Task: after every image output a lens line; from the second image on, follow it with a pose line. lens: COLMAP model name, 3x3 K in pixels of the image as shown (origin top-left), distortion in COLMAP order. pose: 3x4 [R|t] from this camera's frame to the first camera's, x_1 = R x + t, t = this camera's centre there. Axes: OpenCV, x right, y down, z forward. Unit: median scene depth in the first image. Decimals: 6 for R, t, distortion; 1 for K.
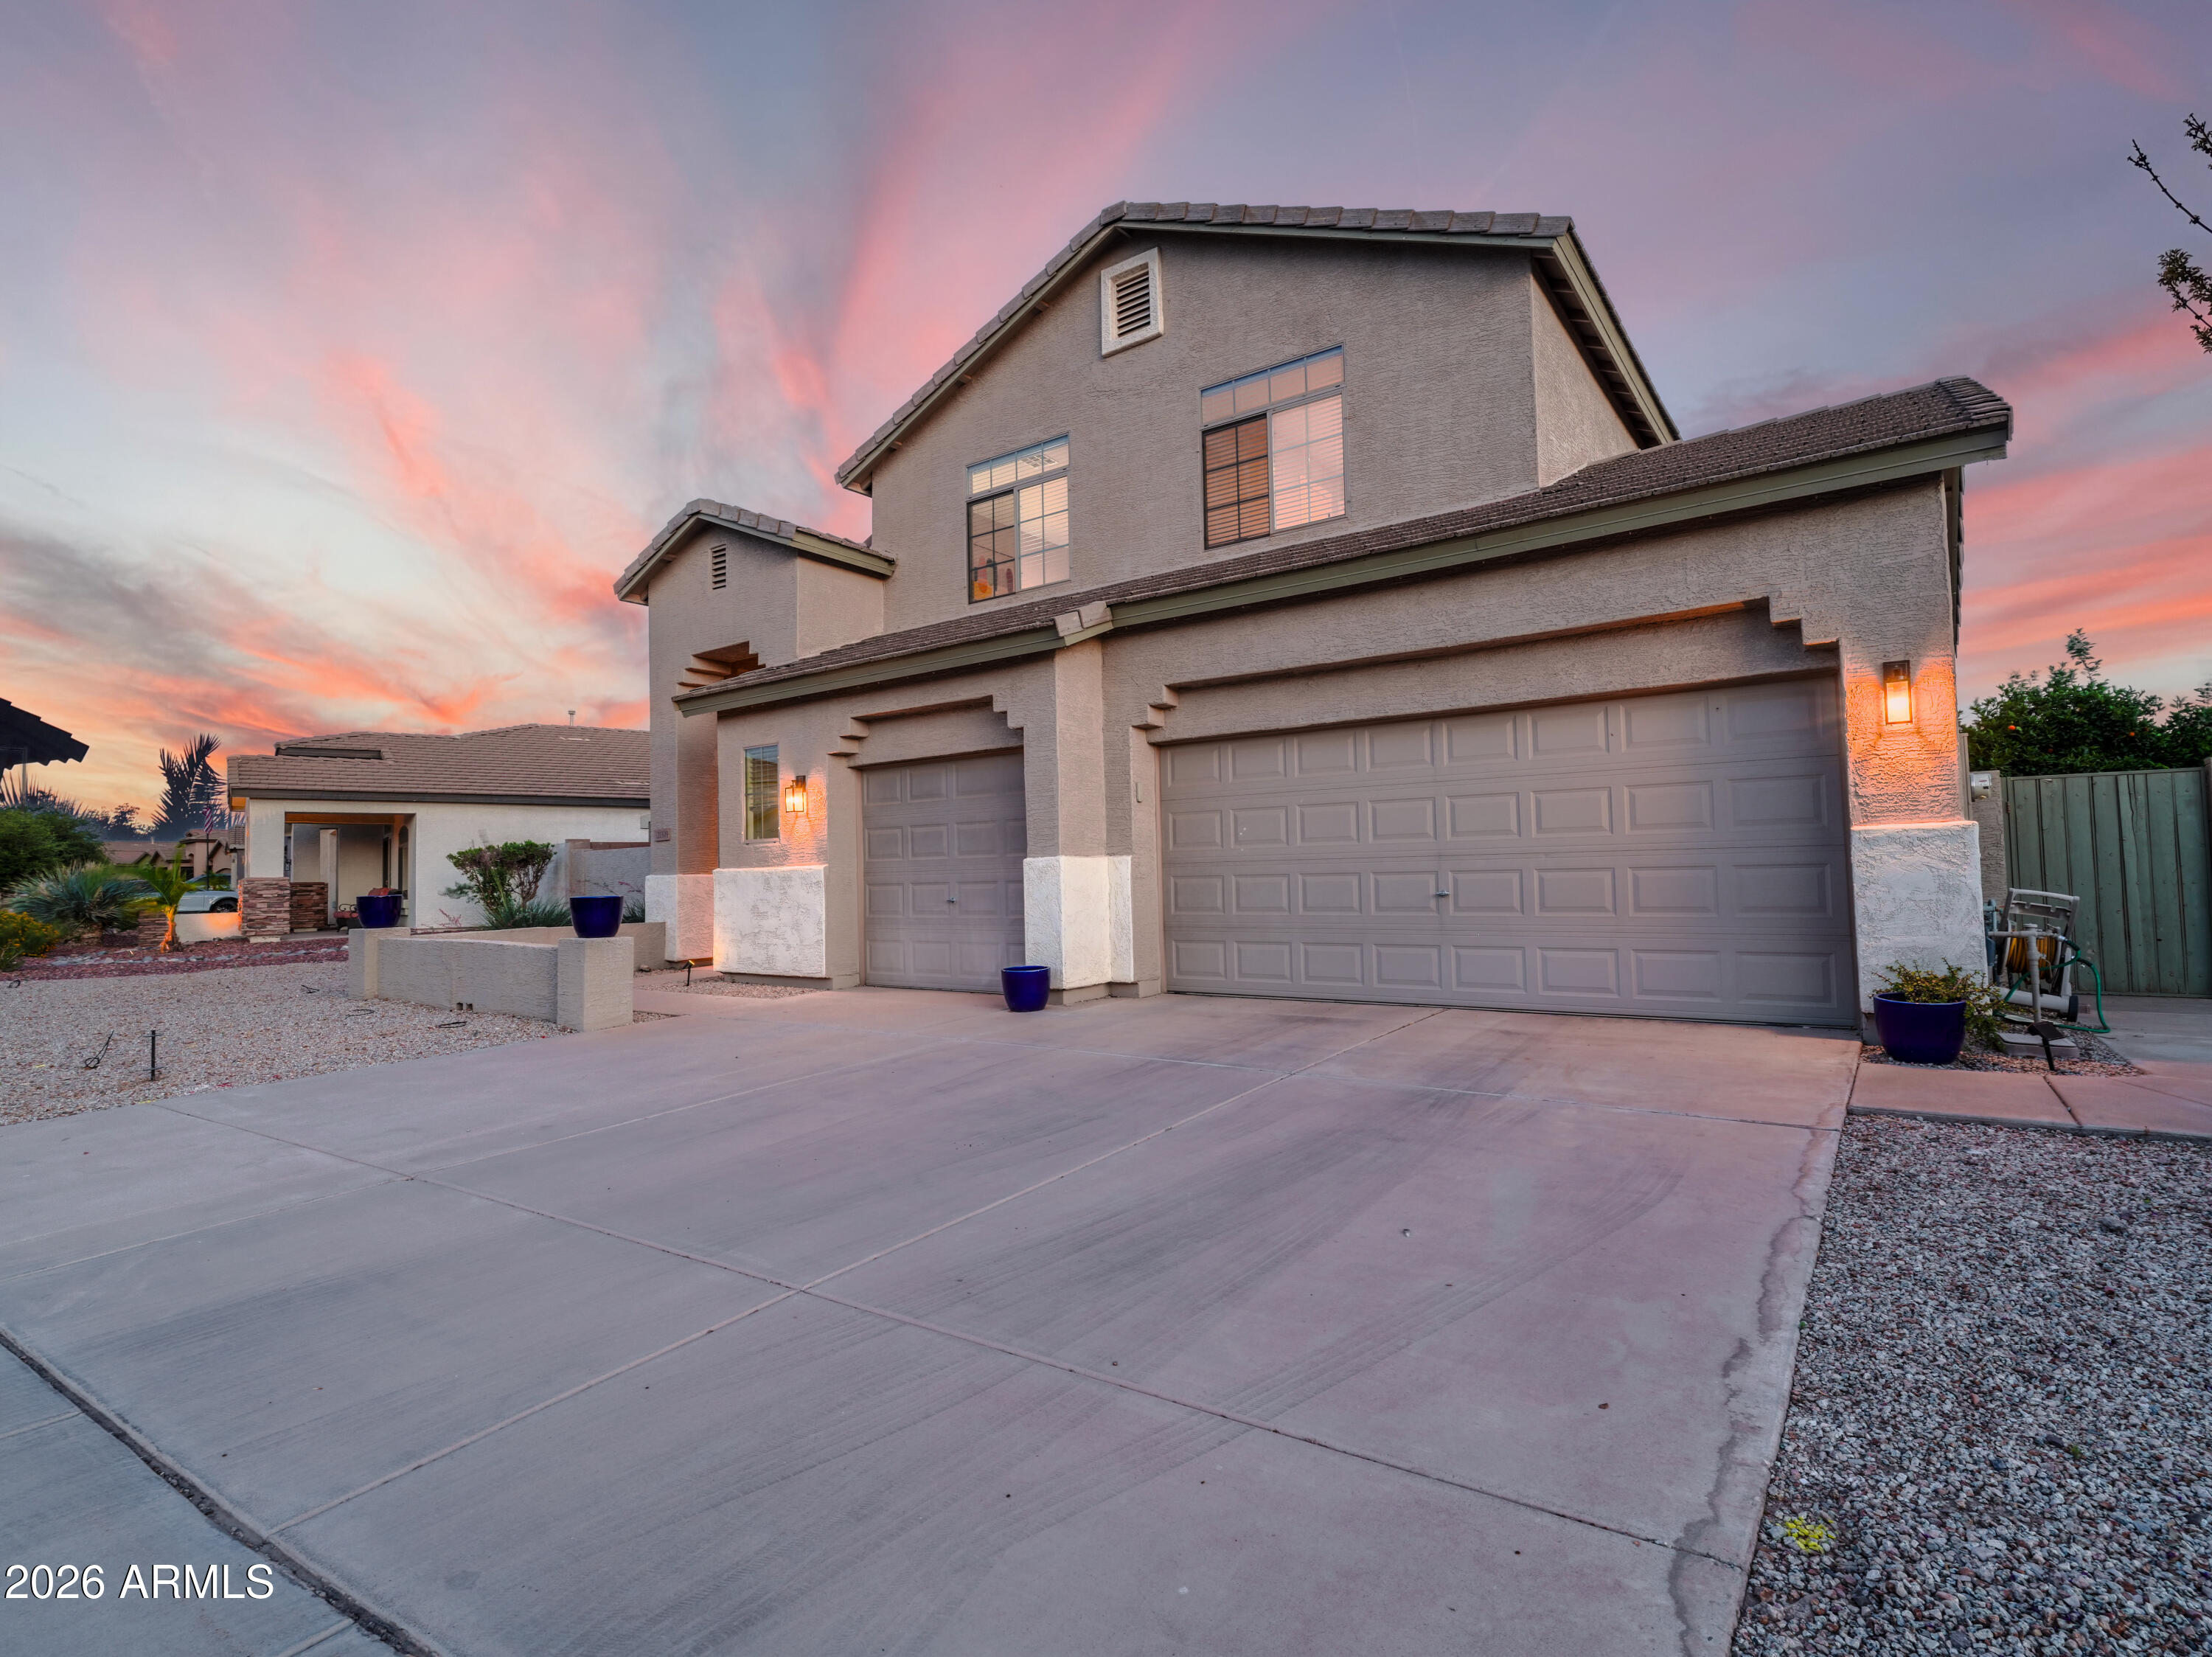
lens RADIAL K [[1061.6, 0, 1104.2], [0, 1061.6, 853.5], [0, 0, 1]] dist [-0.000135, -0.000069]
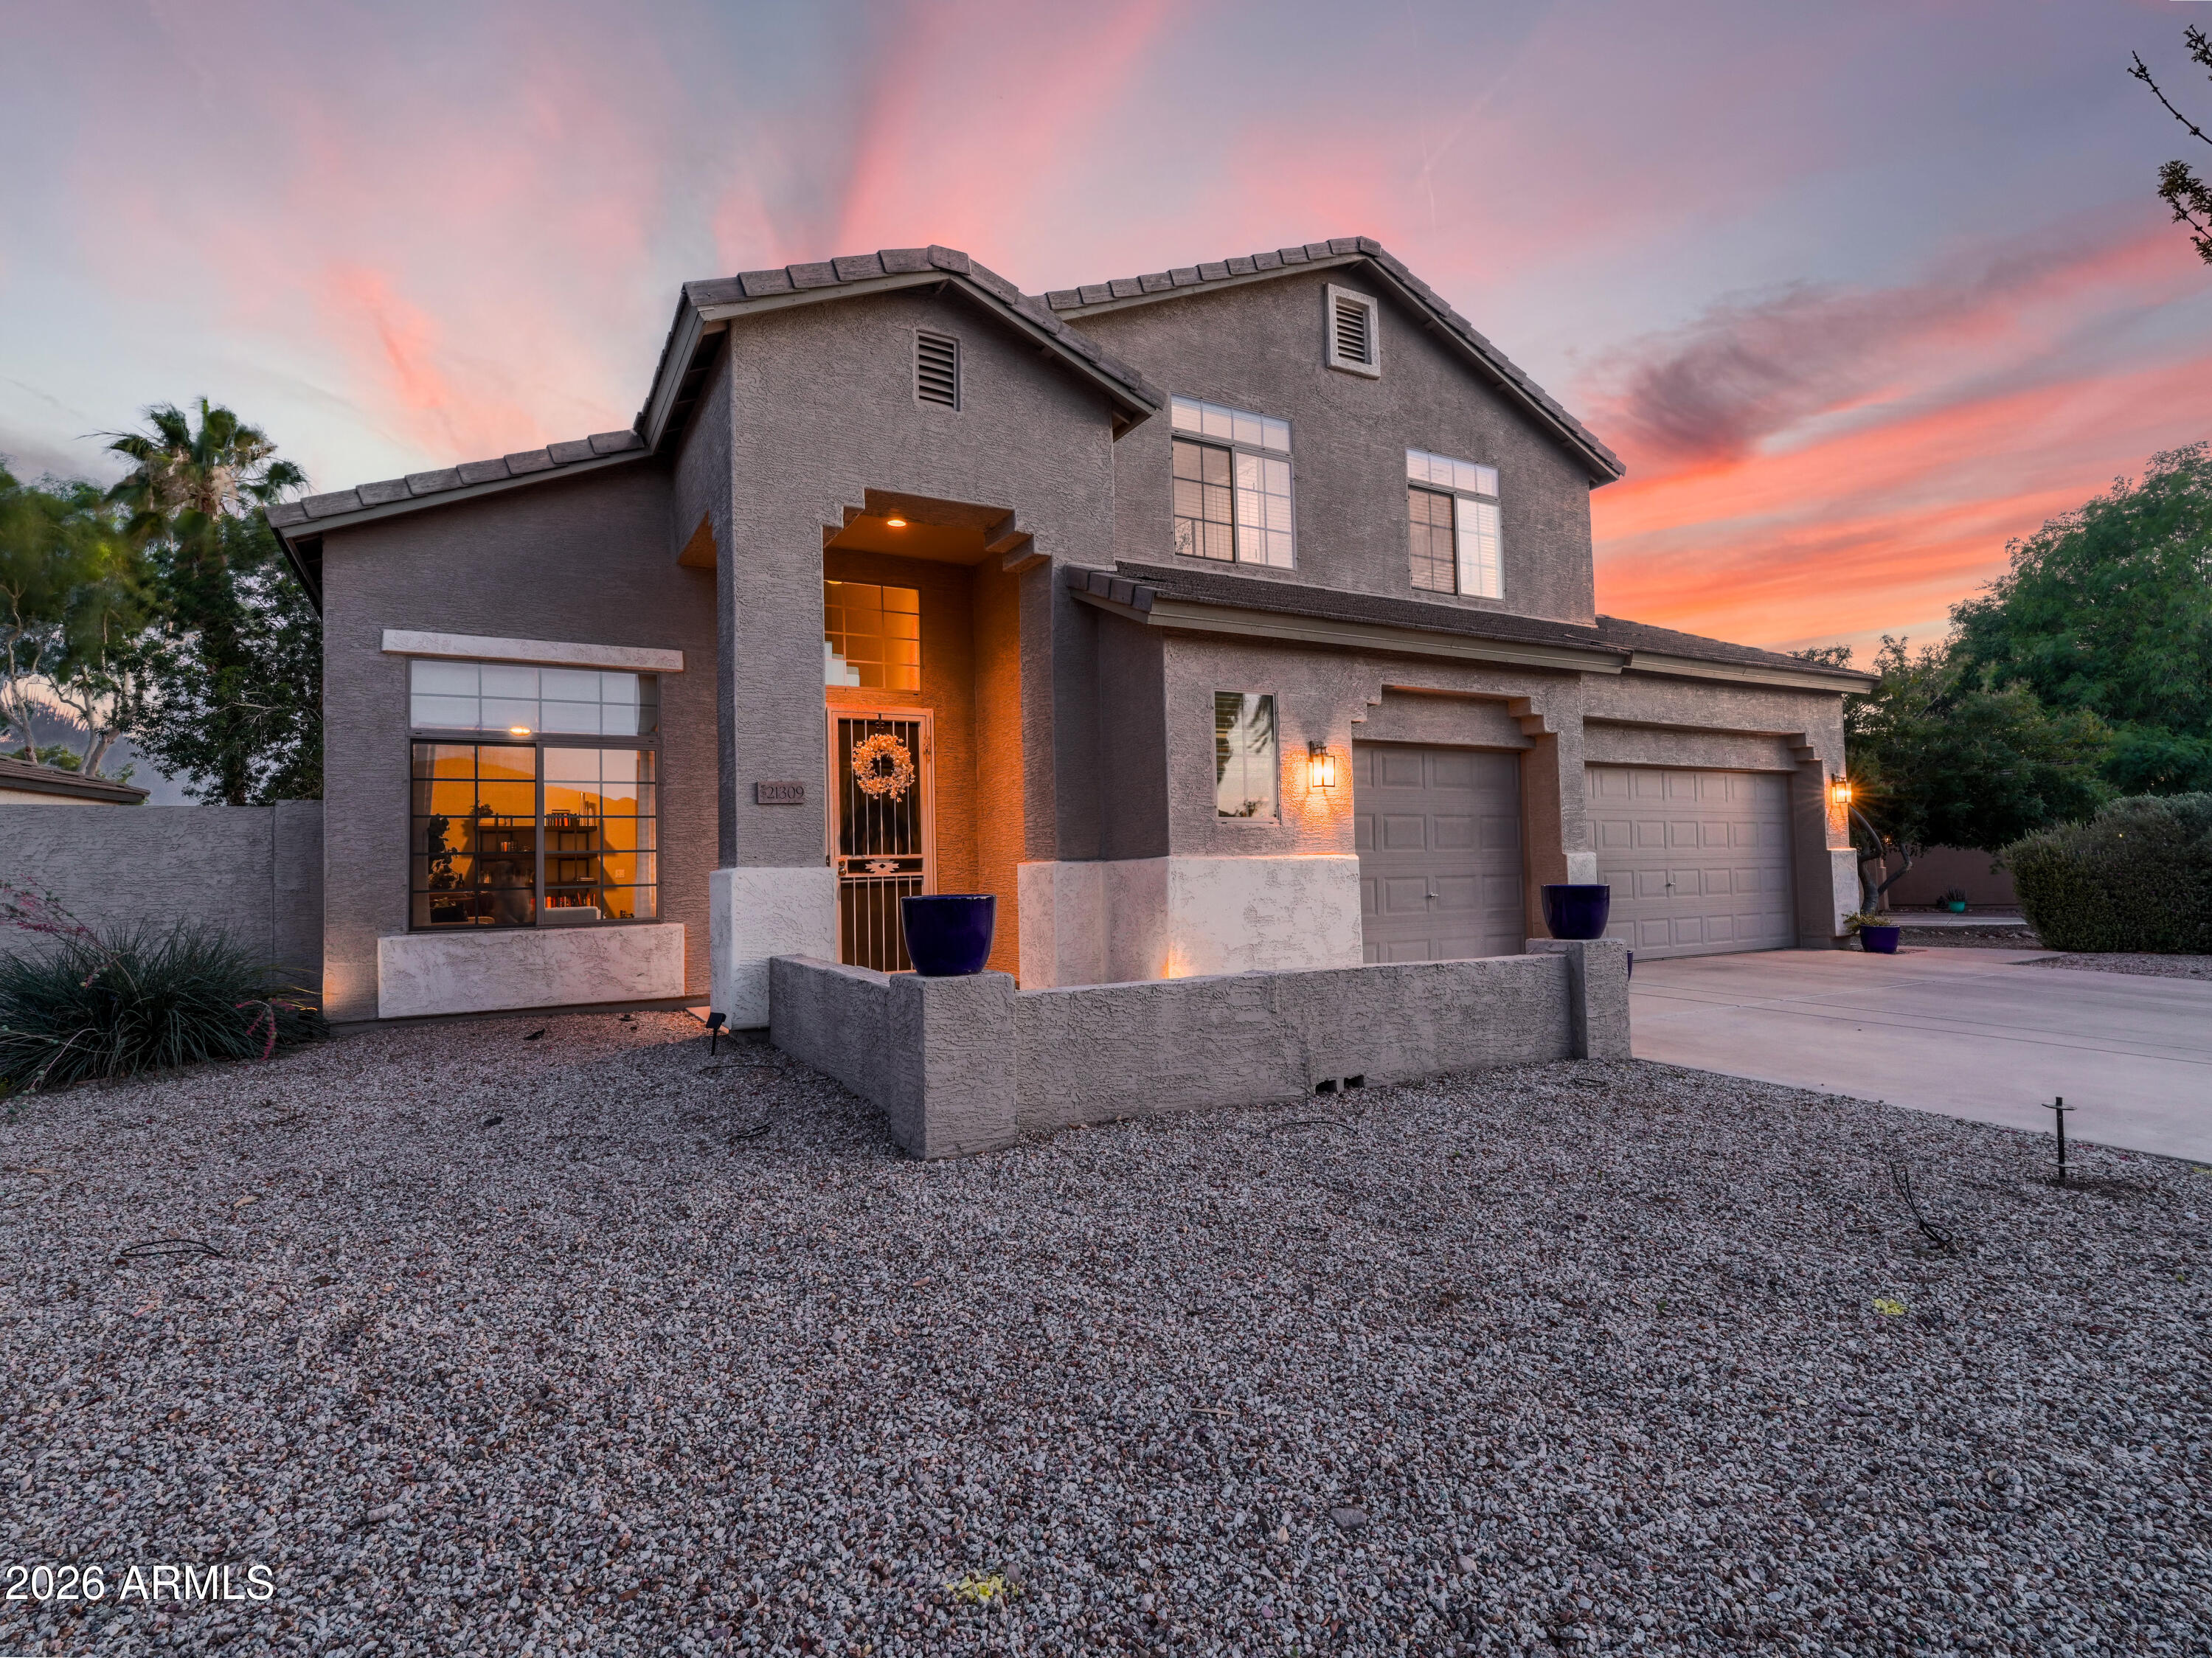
lens RADIAL K [[1103.1, 0, 1100.4], [0, 1103.1, 834.3], [0, 0, 1]] dist [0.014247, -0.000533]
pose [[0.426175, 0.046045, 0.903468, -1.085095], [-0.011622, 0.998900, -0.045427, 0.034902], [-0.904566, 0.008860, 0.426241, 0.783887]]
